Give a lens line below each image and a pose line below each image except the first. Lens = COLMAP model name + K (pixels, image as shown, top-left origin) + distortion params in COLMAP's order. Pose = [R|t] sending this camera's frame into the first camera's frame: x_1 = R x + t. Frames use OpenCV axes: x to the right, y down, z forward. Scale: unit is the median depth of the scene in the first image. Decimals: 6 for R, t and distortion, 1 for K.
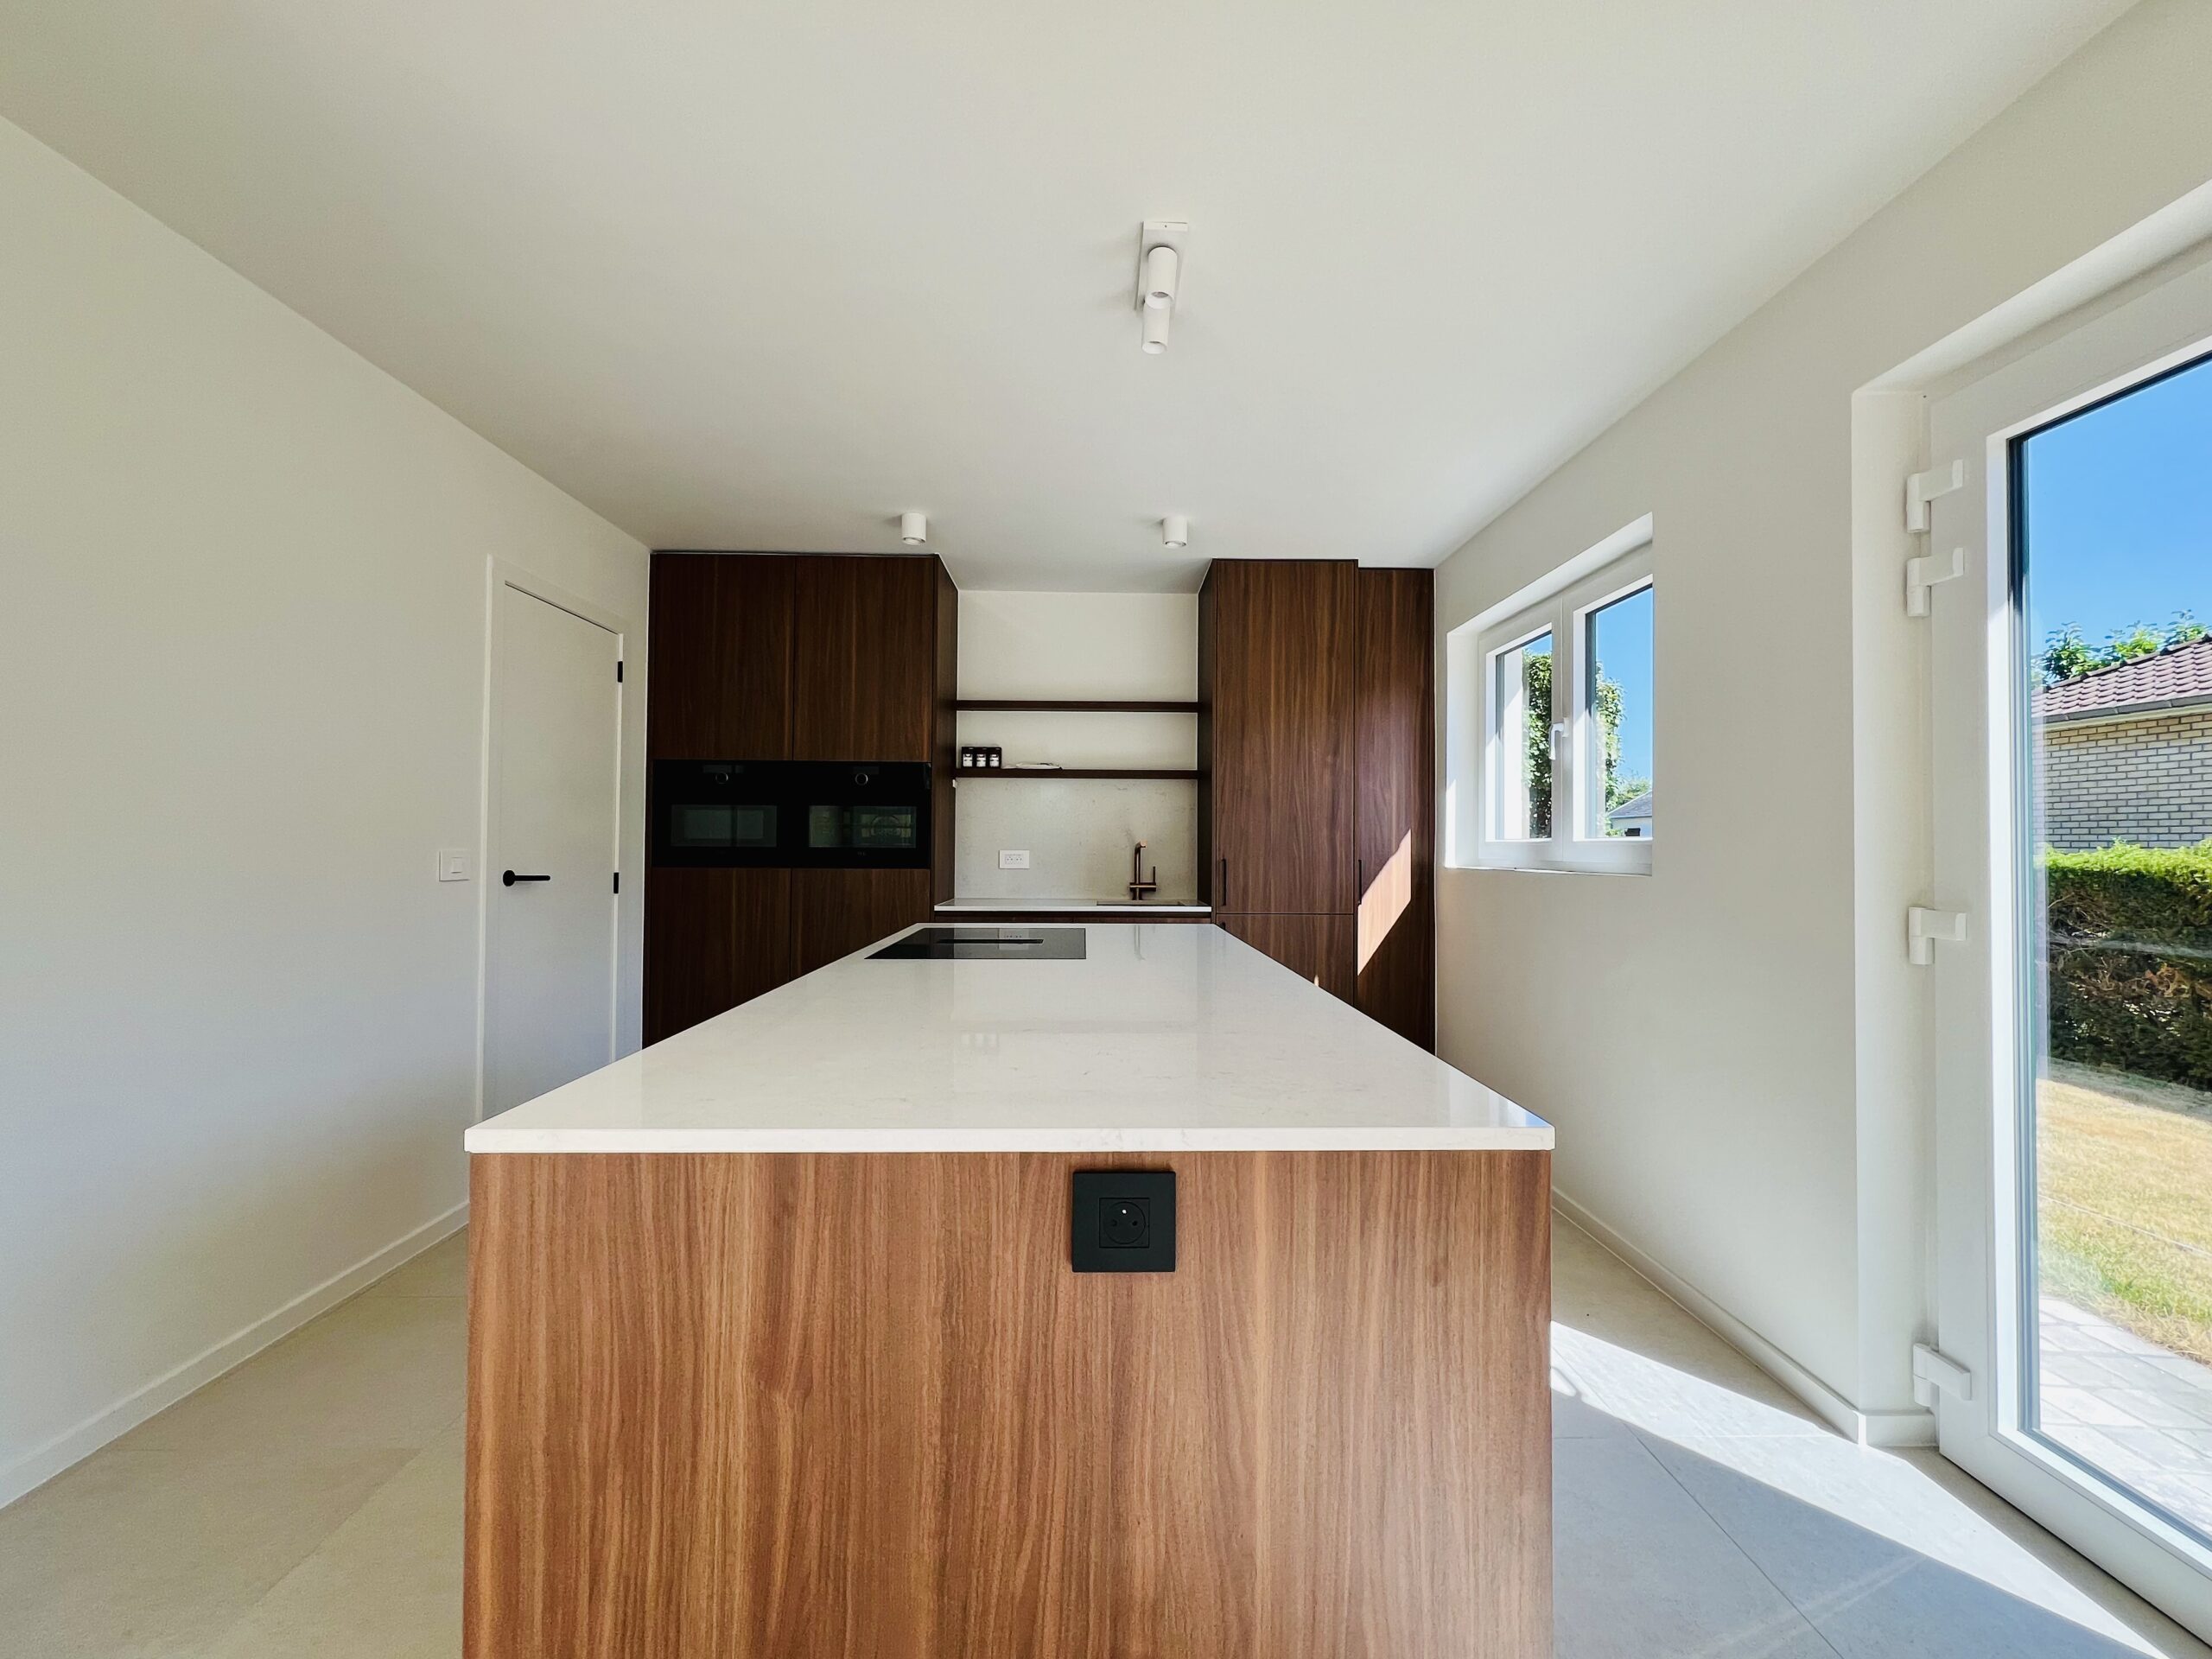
lens RADIAL K [[910.2, 0, 1106.0], [0, 910.2, 829.5], [0, 0, 1]] dist [0.000147, 0.000133]
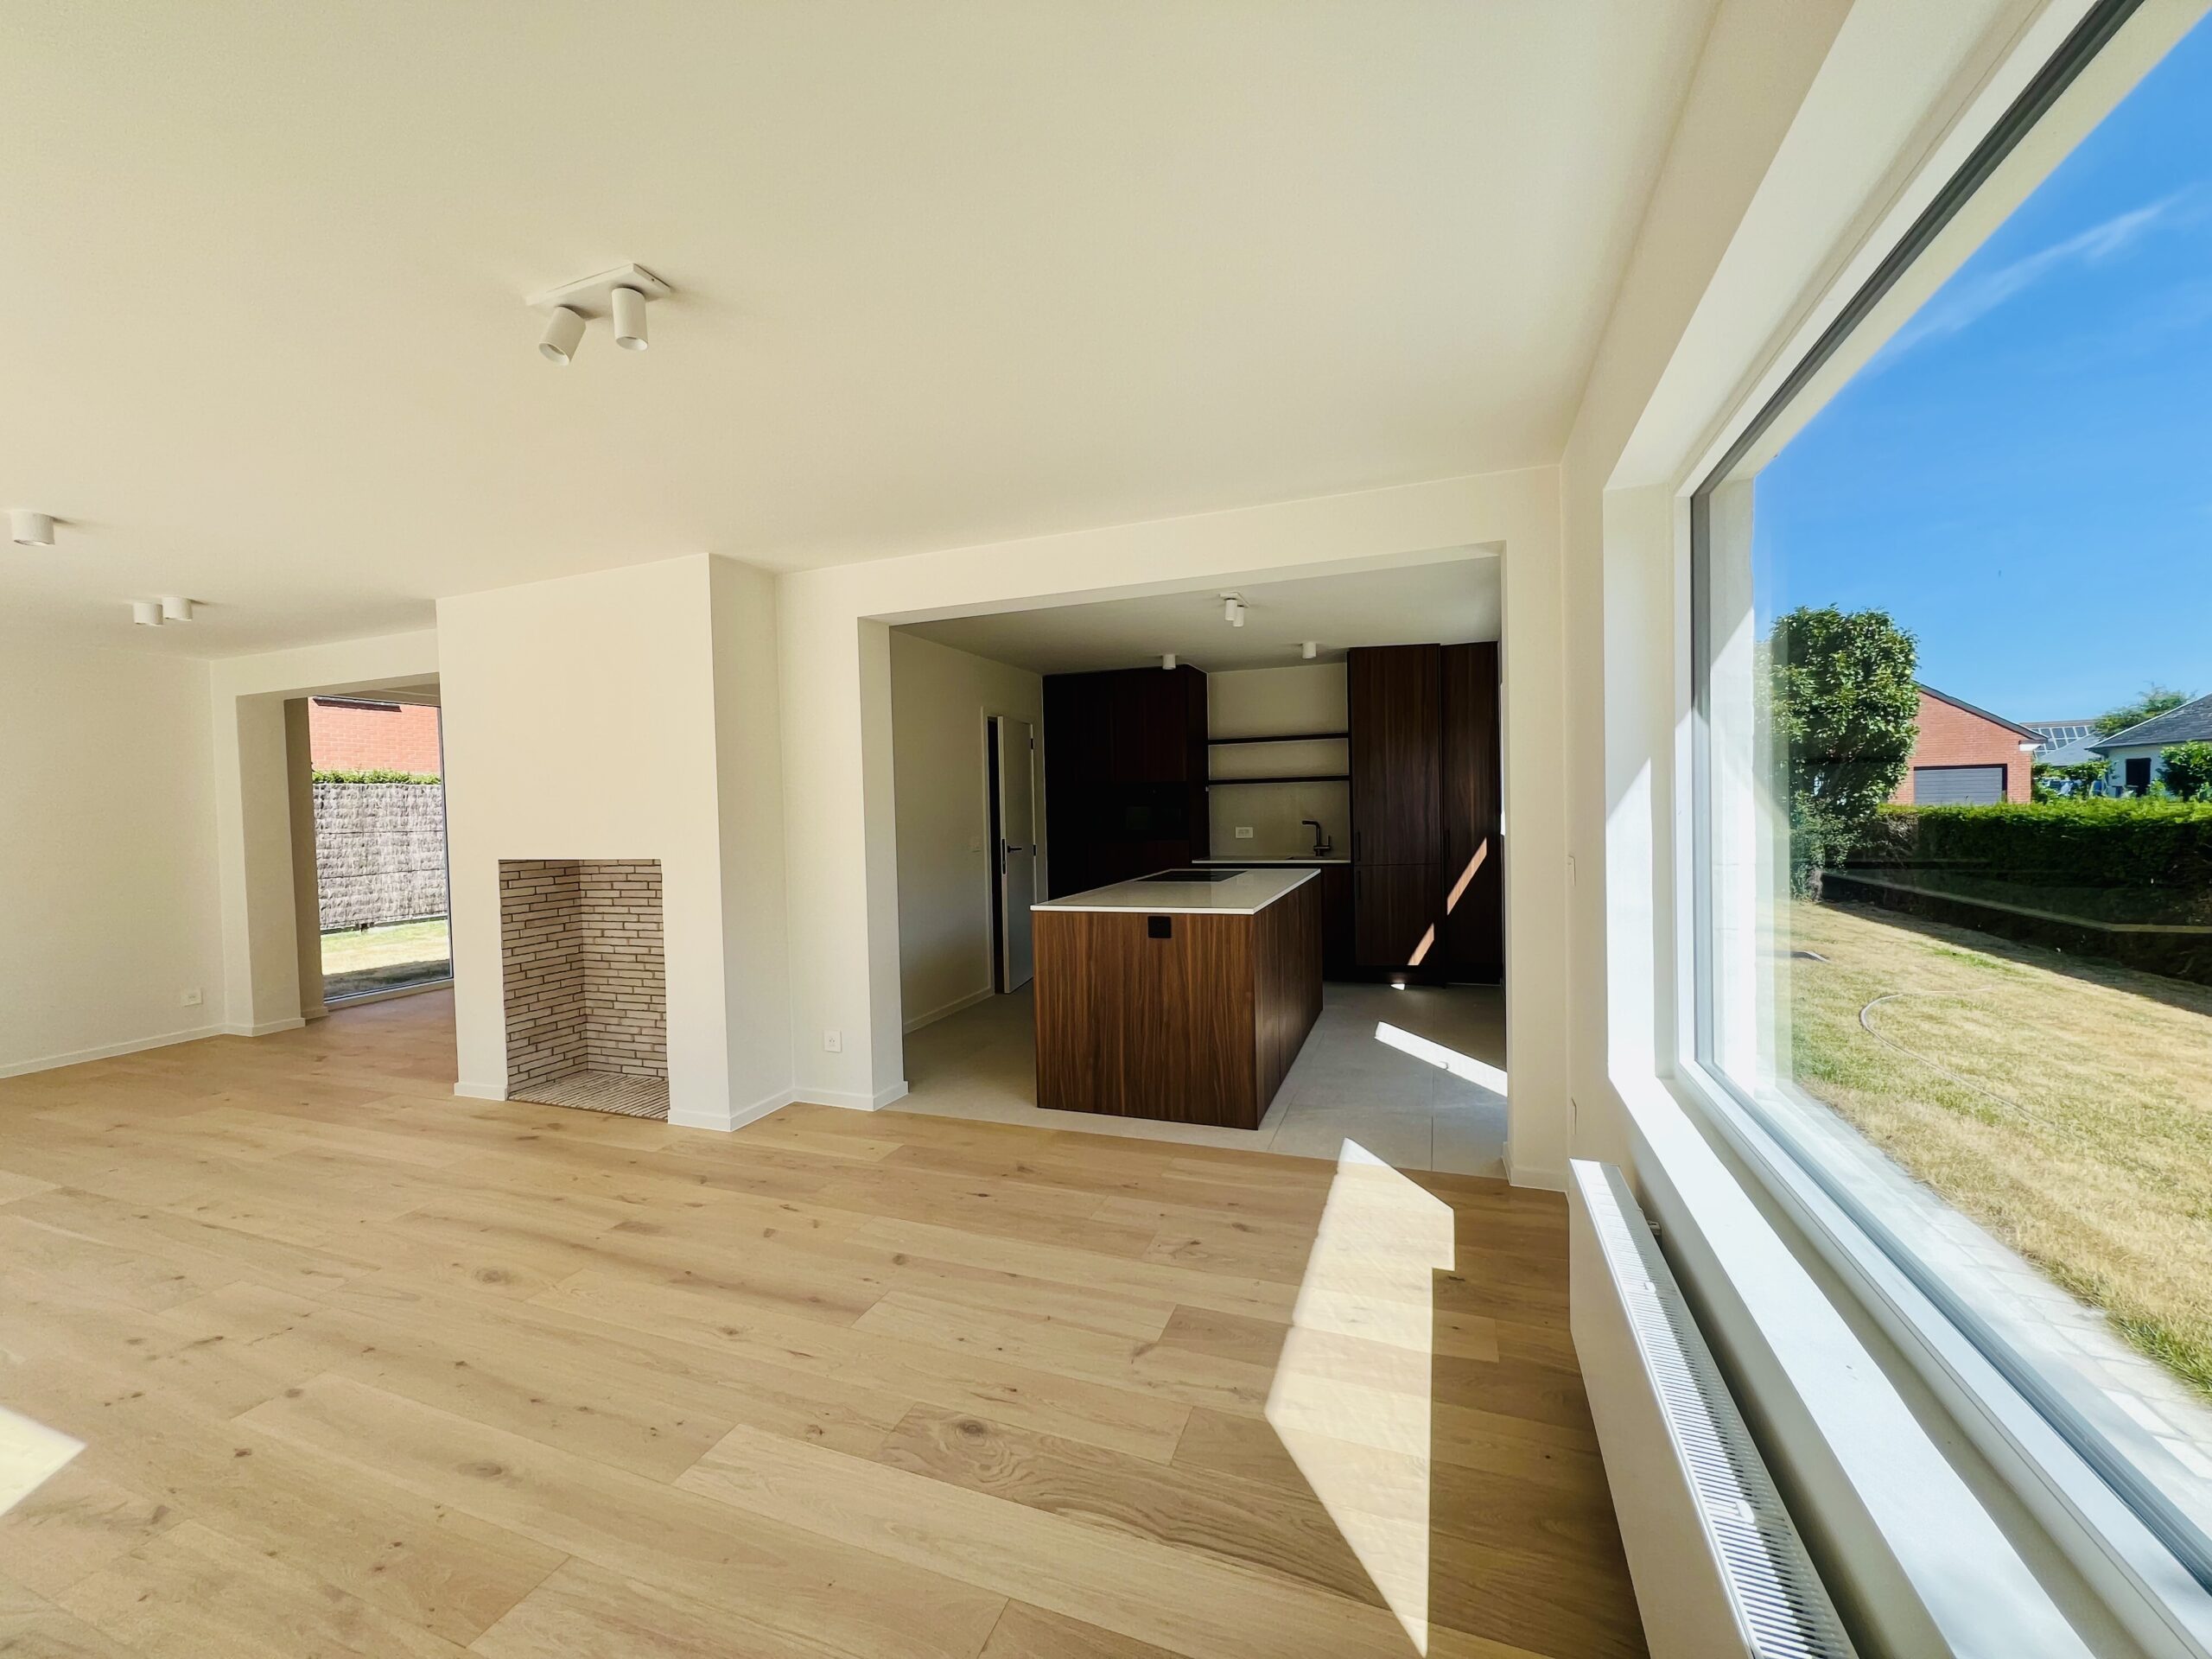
lens RADIAL K [[887.0, 0, 1105.5], [0, 887.0, 831.0], [0, 0, 1]] dist [-0.000527, 0.000225]
pose [[0.927659, -0.019354, -0.372926, 0.403118], [0.037473, 0.998440, 0.041399, -0.069914], [0.371543, -0.052379, 0.926937, -0.898089]]
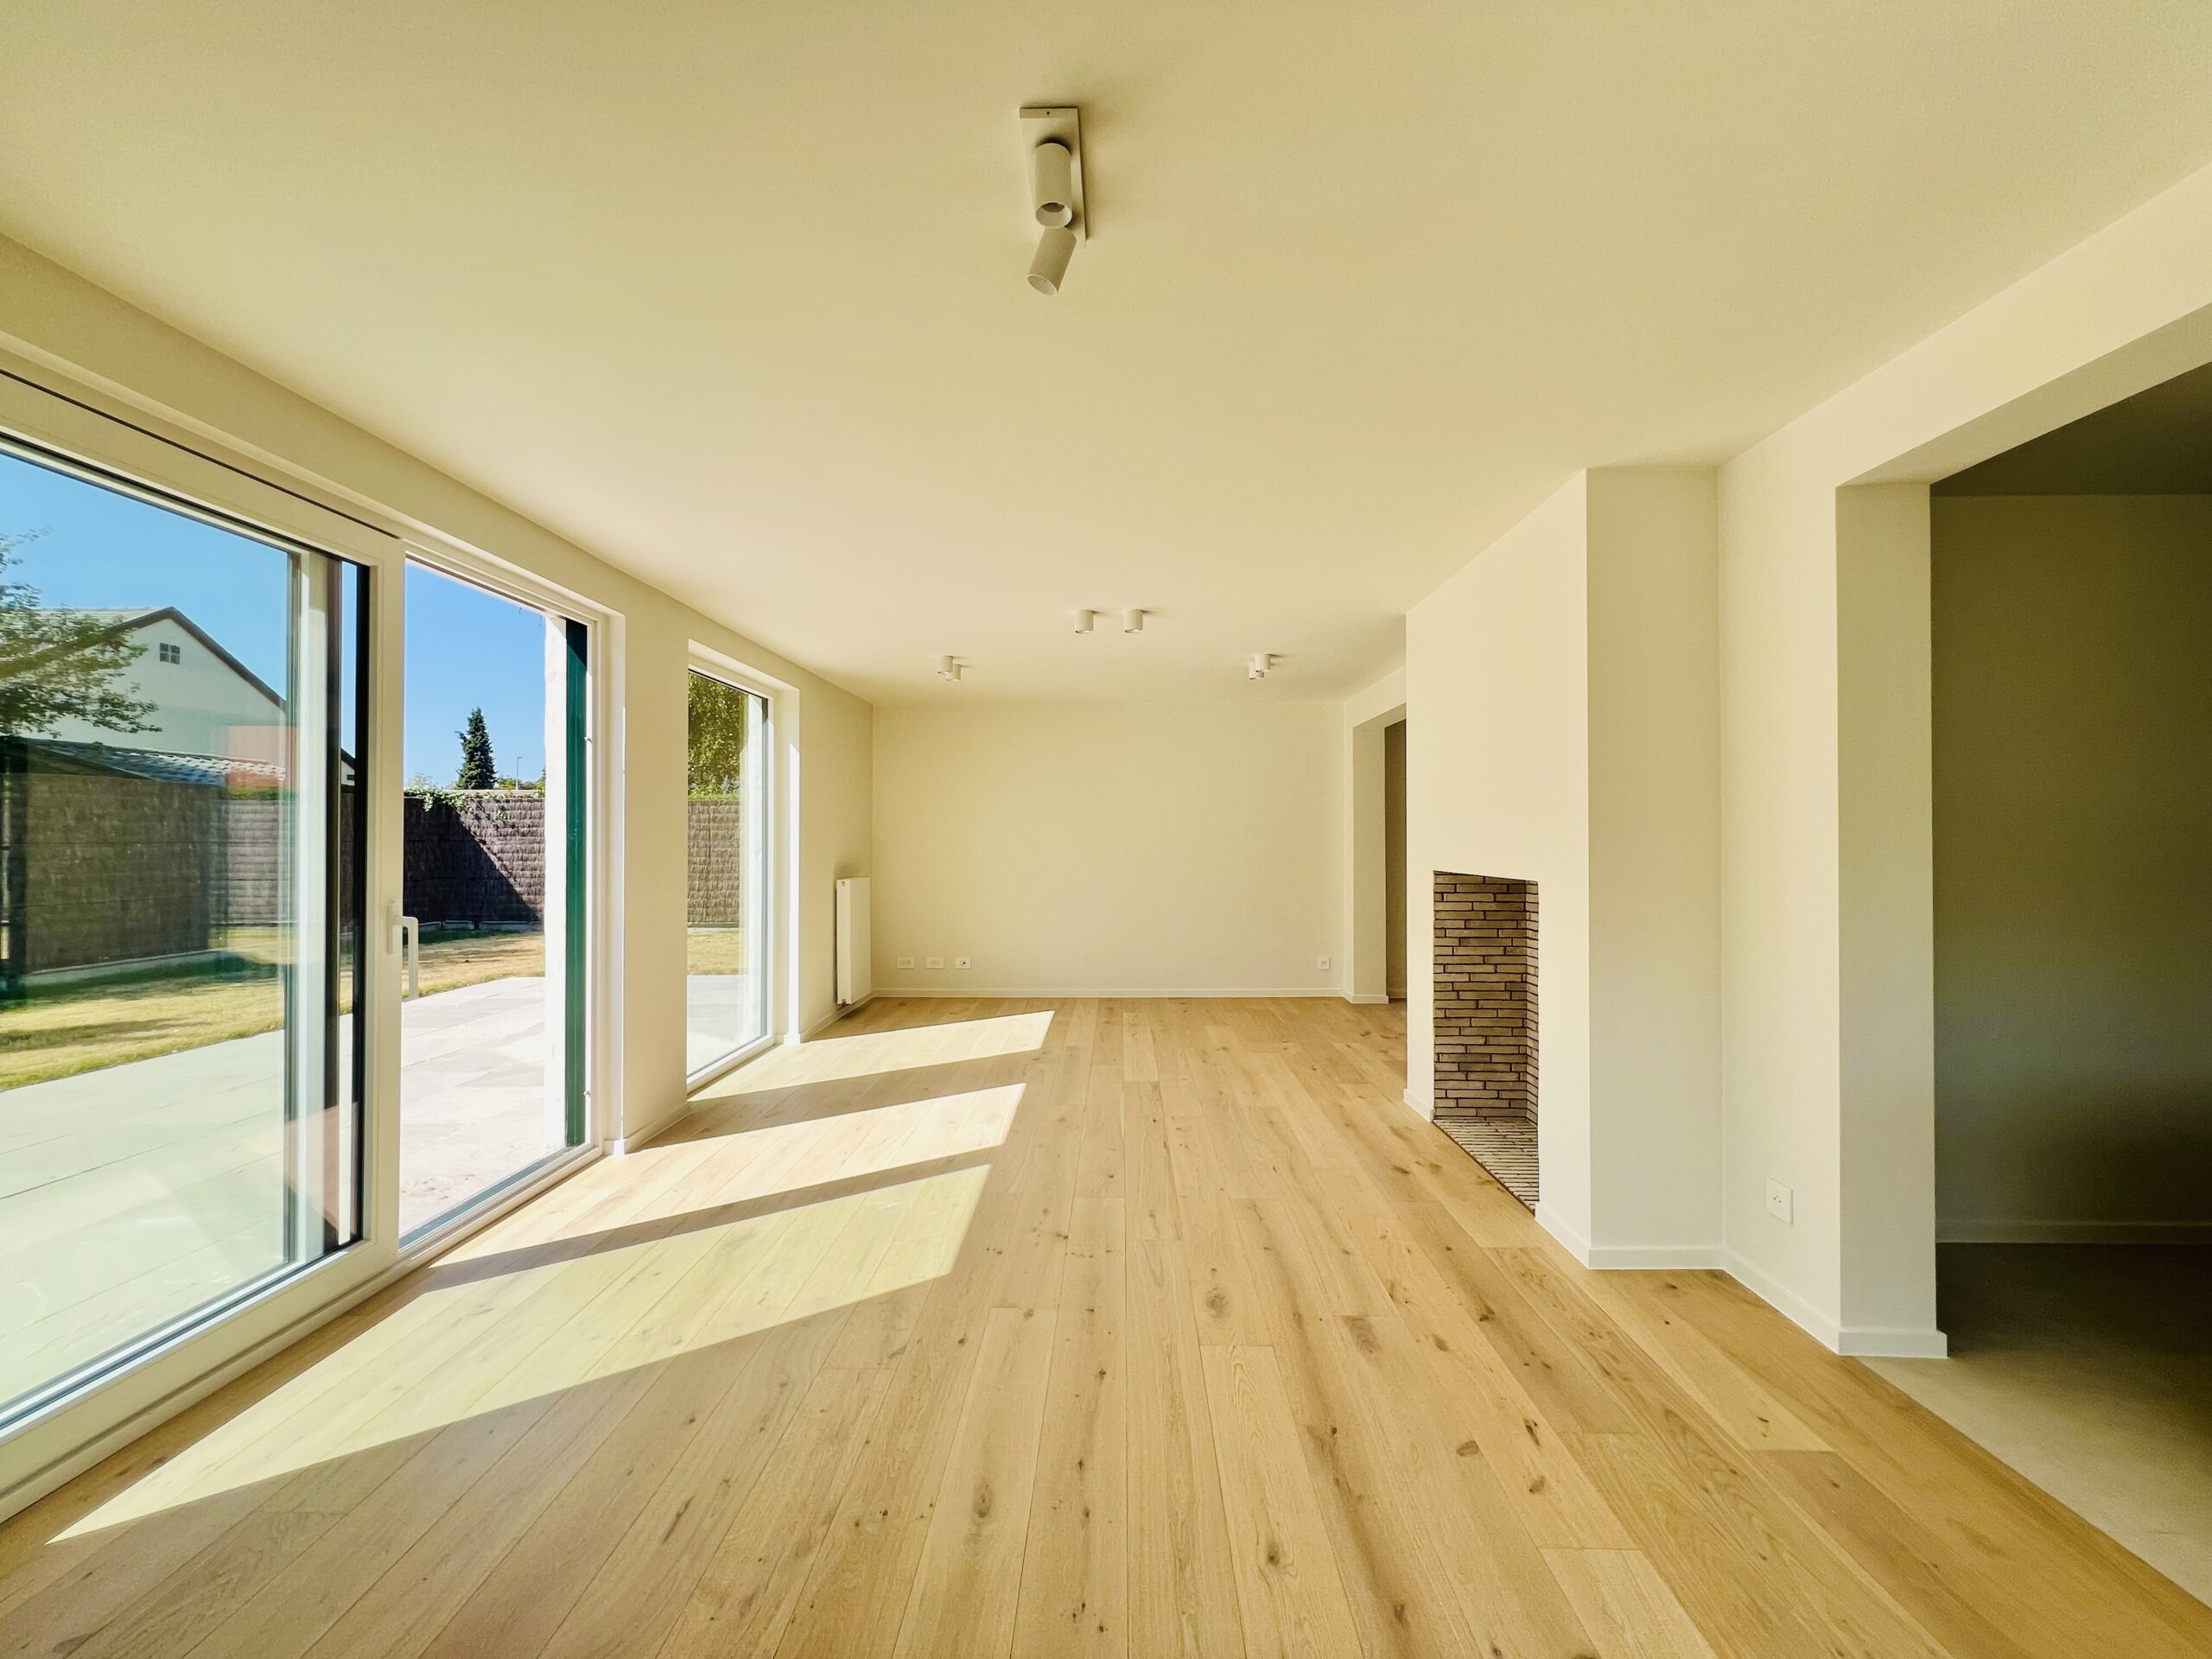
lens RADIAL K [[885.8, 0, 1106.0], [0, 885.8, 829.5], [0, 0, 1]] dist [0.000028, 0.000003]
pose [[-0.034268, -0.015471, -0.999293, 0.354366], [0.016468, 0.999736, -0.016042, -0.051345], [0.999277, -0.017006, -0.034004, -0.404068]]
